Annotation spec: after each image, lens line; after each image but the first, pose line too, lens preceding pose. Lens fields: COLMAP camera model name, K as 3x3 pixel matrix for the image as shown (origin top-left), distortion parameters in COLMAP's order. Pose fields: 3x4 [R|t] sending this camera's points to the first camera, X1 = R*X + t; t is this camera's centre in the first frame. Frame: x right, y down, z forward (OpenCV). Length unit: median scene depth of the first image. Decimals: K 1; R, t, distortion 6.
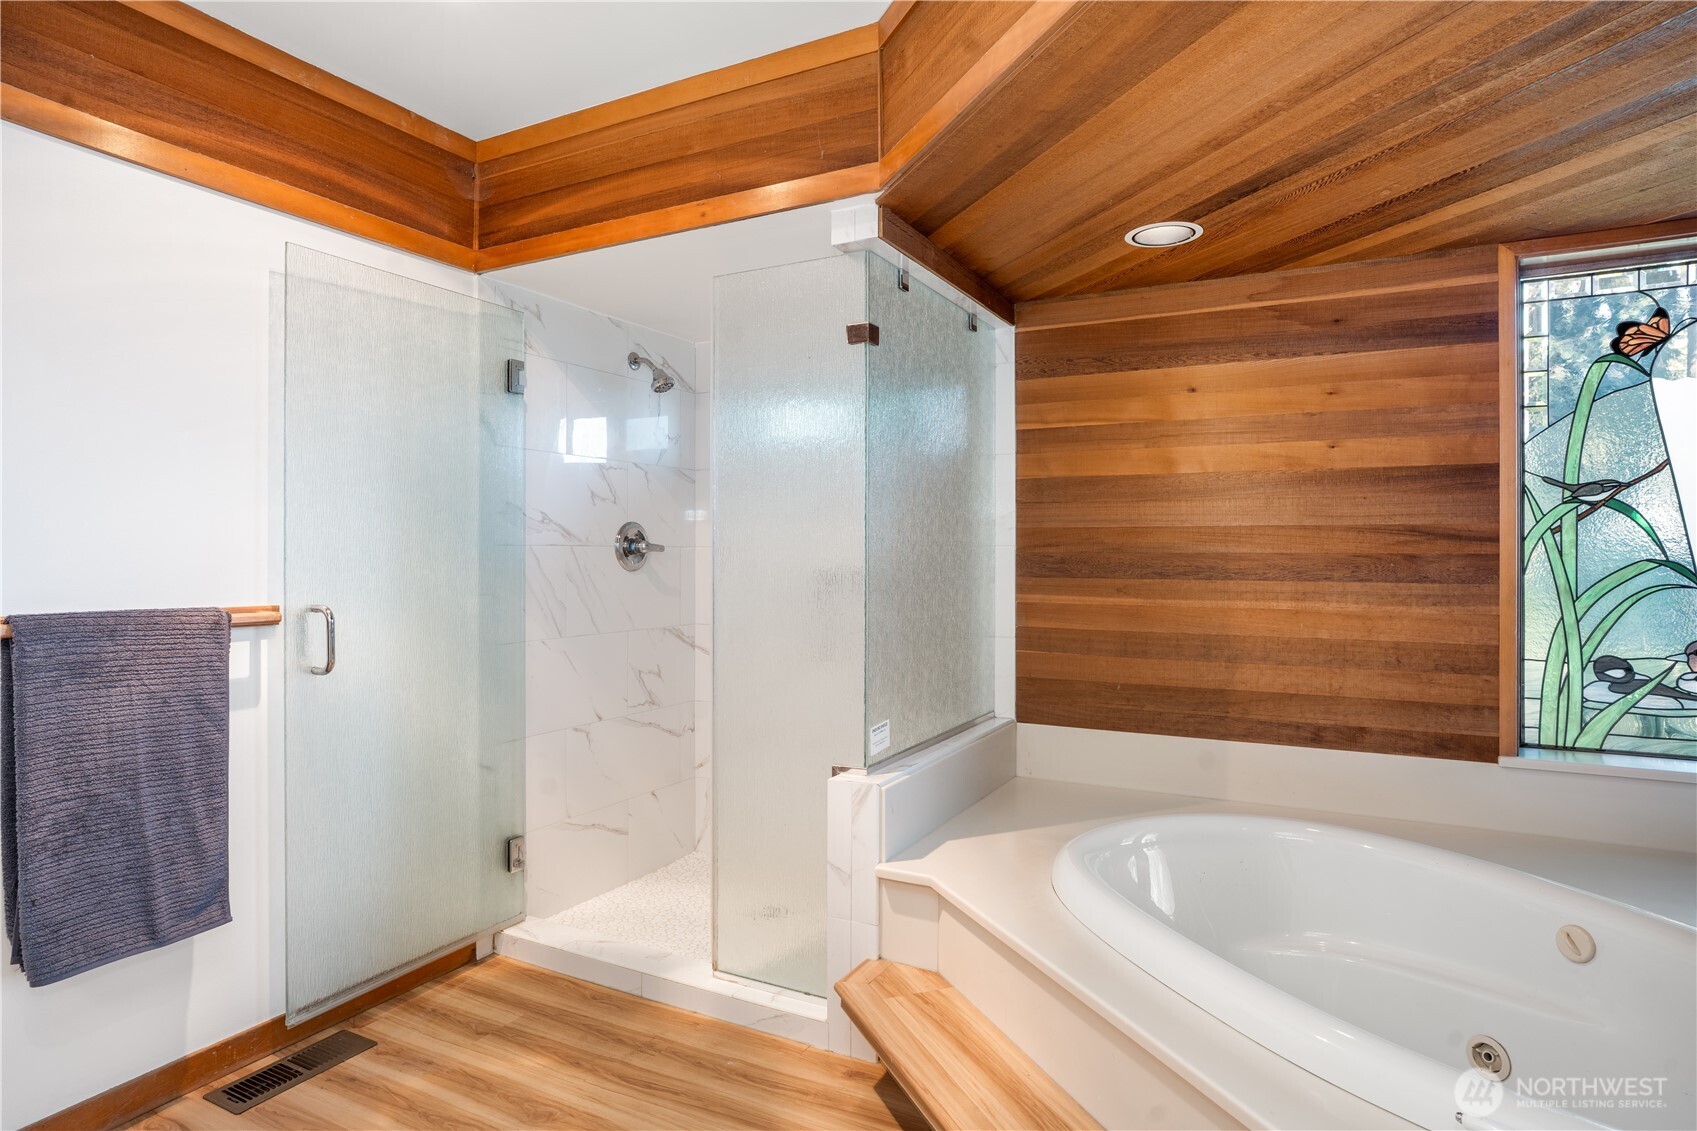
lens RADIAL K [[935.6, 0, 838.5], [0, 935.6, 557.2], [0, 0, 1]] dist [-0.007898, 0.000115]
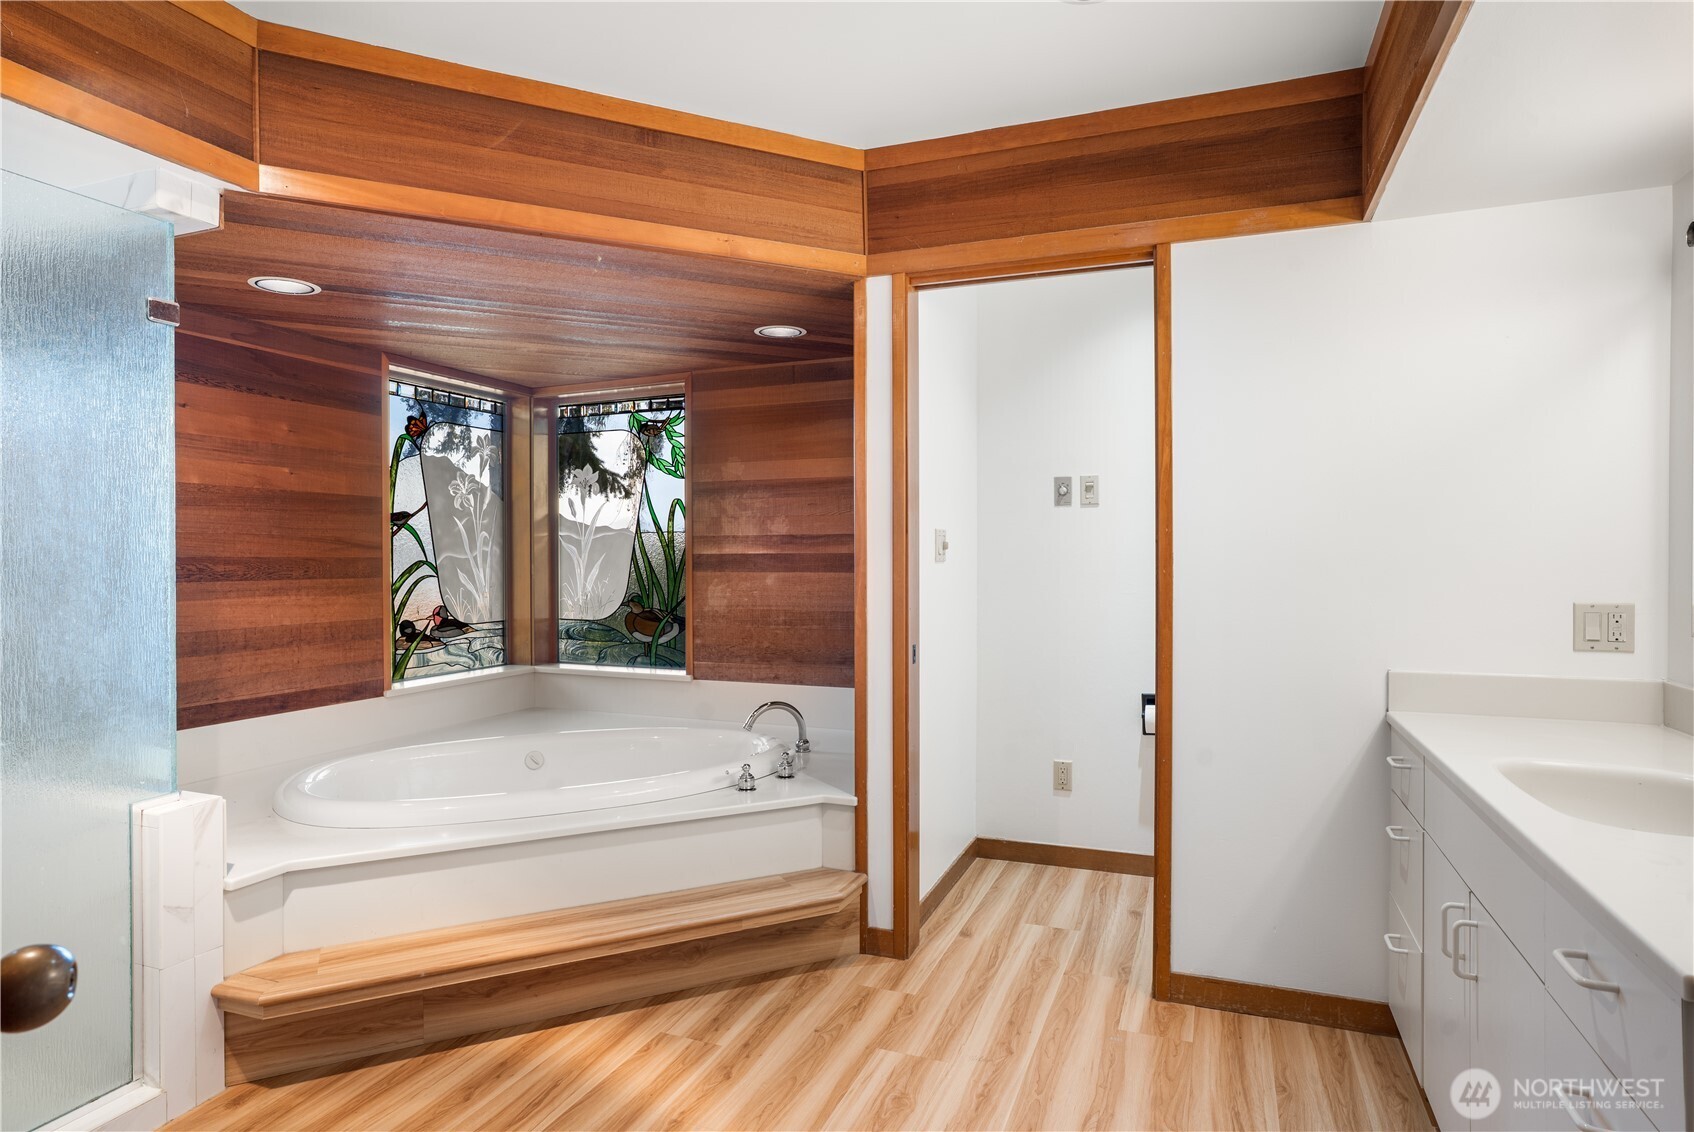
lens RADIAL K [[934.0, 0, 837.6], [0, 934.0, 564.0], [0, 0, 1]] dist [-0.007898, 0.000115]
pose [[-0.101870, -0.006641, 0.994776, -0.830899], [0.010727, 0.999912, 0.007774, 0.003315], [-0.994740, 0.011463, -0.101790, 0.403052]]
